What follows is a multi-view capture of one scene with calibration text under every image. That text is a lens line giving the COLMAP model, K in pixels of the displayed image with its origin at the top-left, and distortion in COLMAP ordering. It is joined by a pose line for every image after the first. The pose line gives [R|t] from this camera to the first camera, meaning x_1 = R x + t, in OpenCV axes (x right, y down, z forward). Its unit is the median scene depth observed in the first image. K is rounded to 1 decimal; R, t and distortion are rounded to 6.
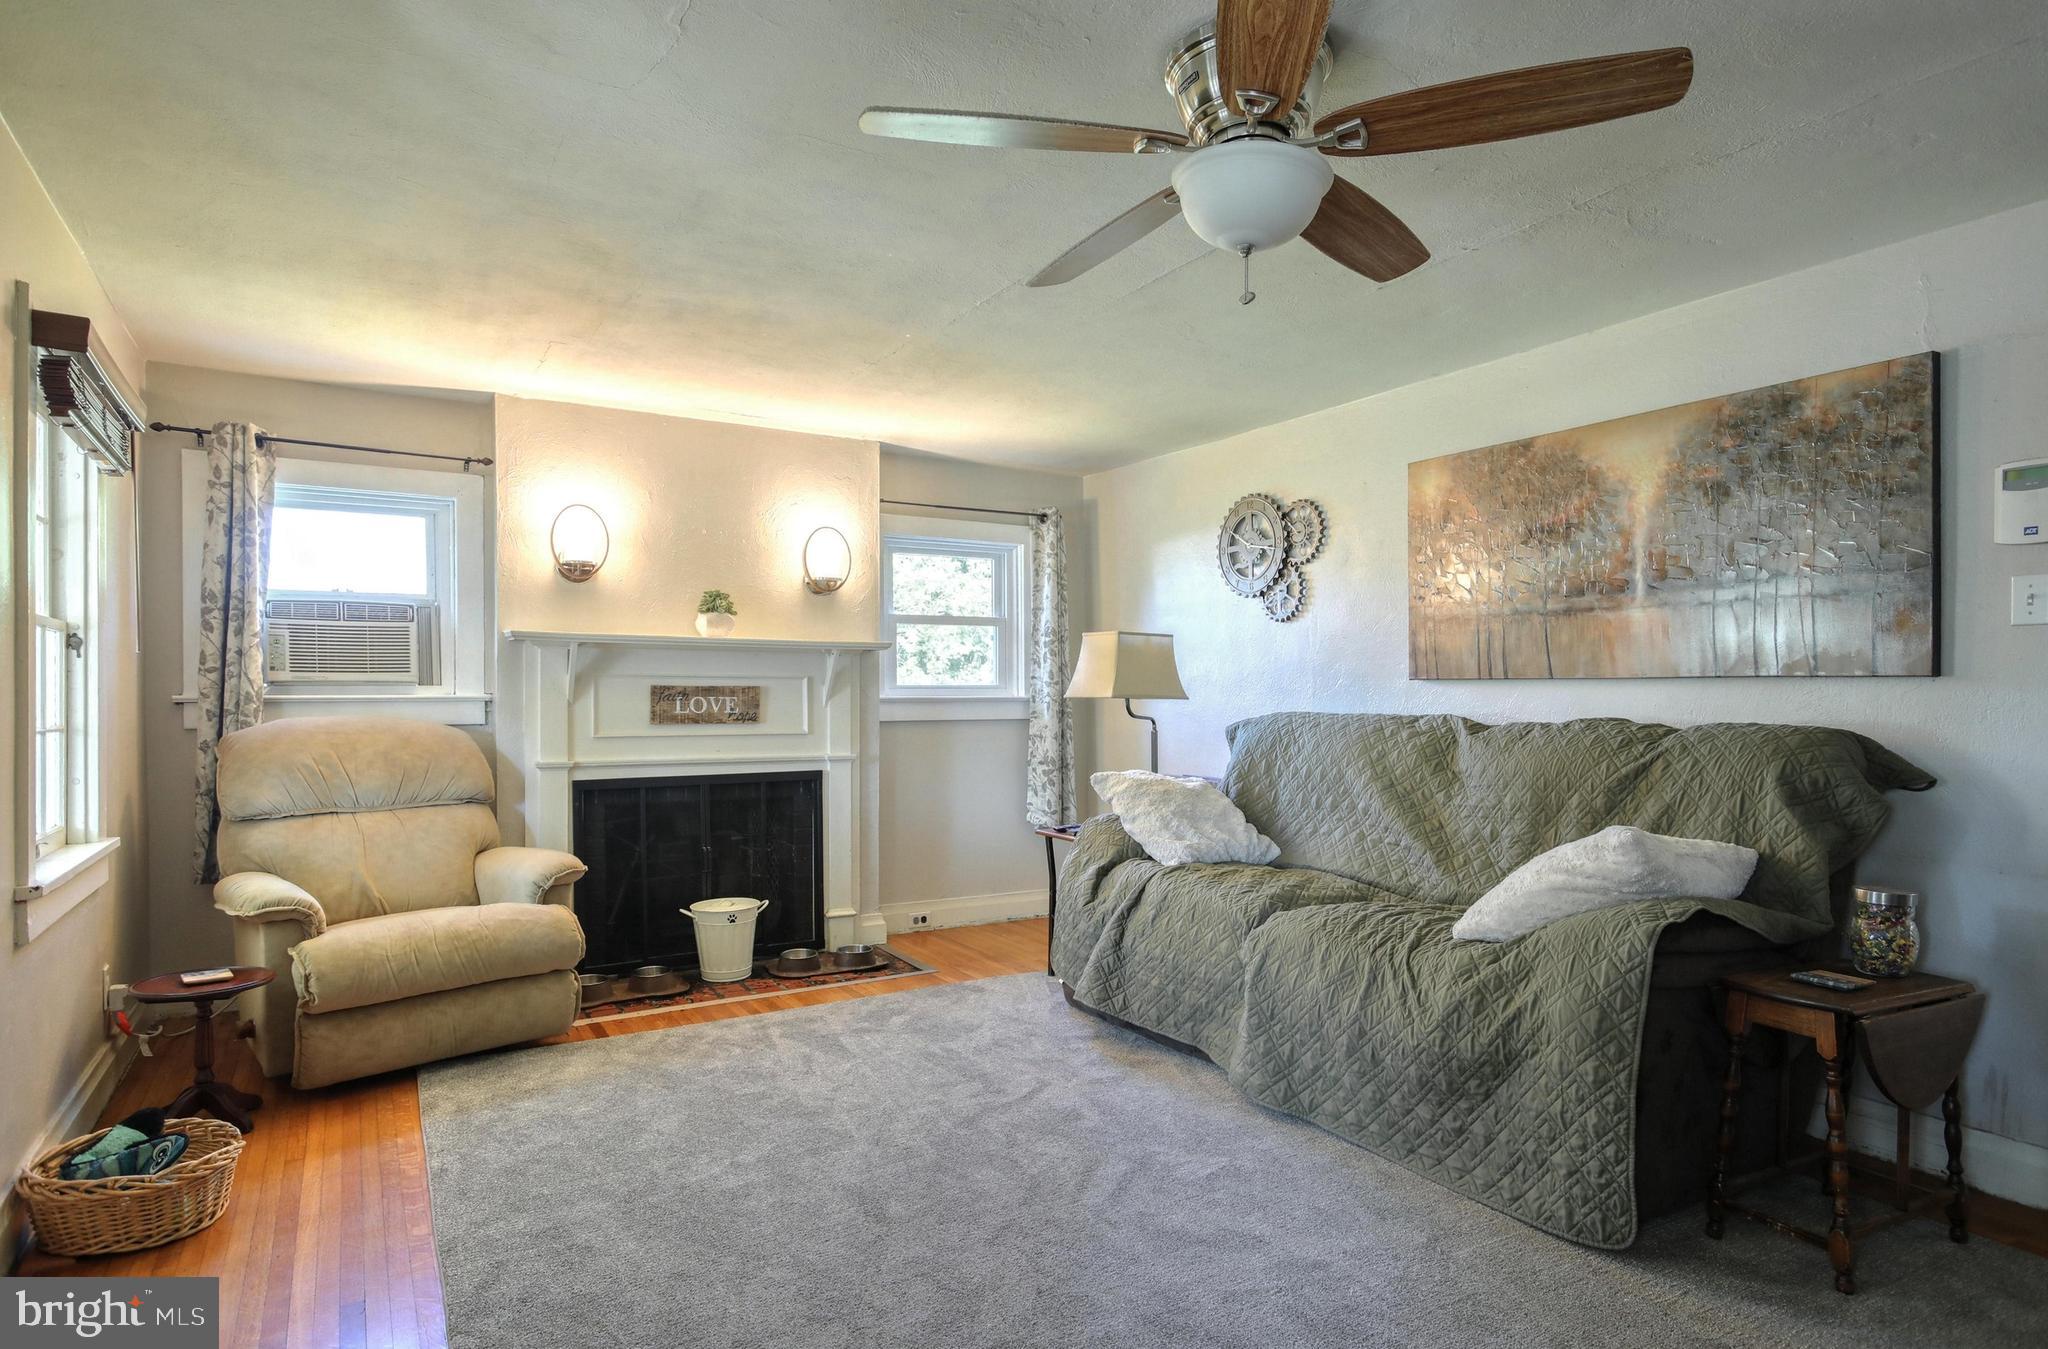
lens RADIAL K [[1111.4, 0, 1028.0], [0, 1111.4, 699.5], [0, 0, 1]] dist [0.000206, -0.000079]
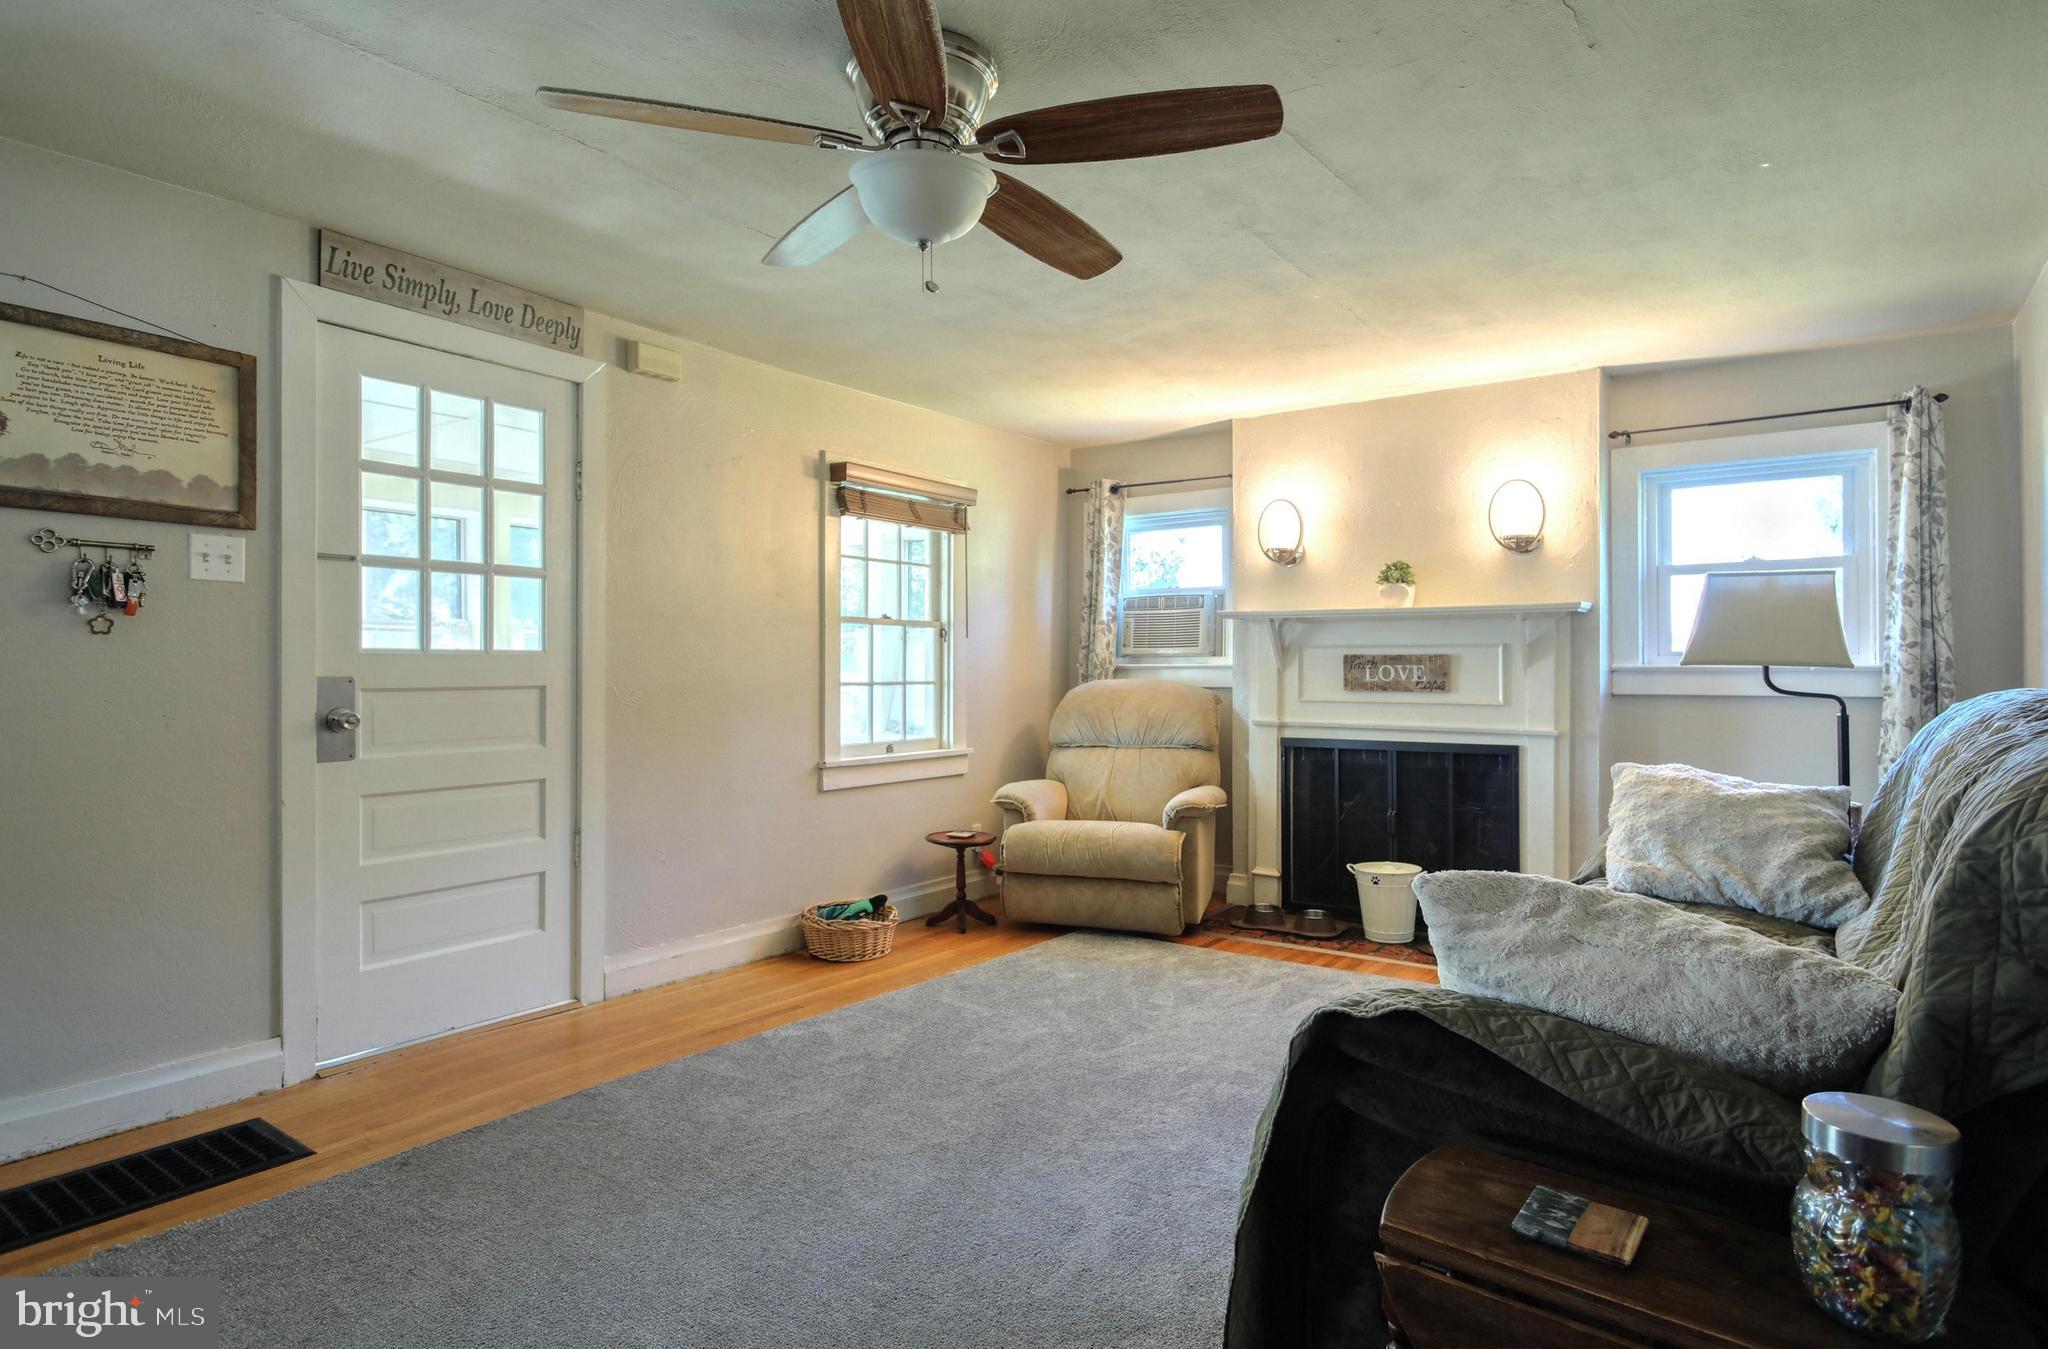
lens RADIAL K [[1120.6, 0, 1058.5], [0, 1120.6, 670.7], [0, 0, 1]] dist [-0.000541, -0.000048]
pose [[0.401394, 0.001944, -0.915904, 0.557934], [-0.004390, 0.999990, 0.000198, 0.004004], [0.915895, 0.003941, 0.401398, 0.309510]]
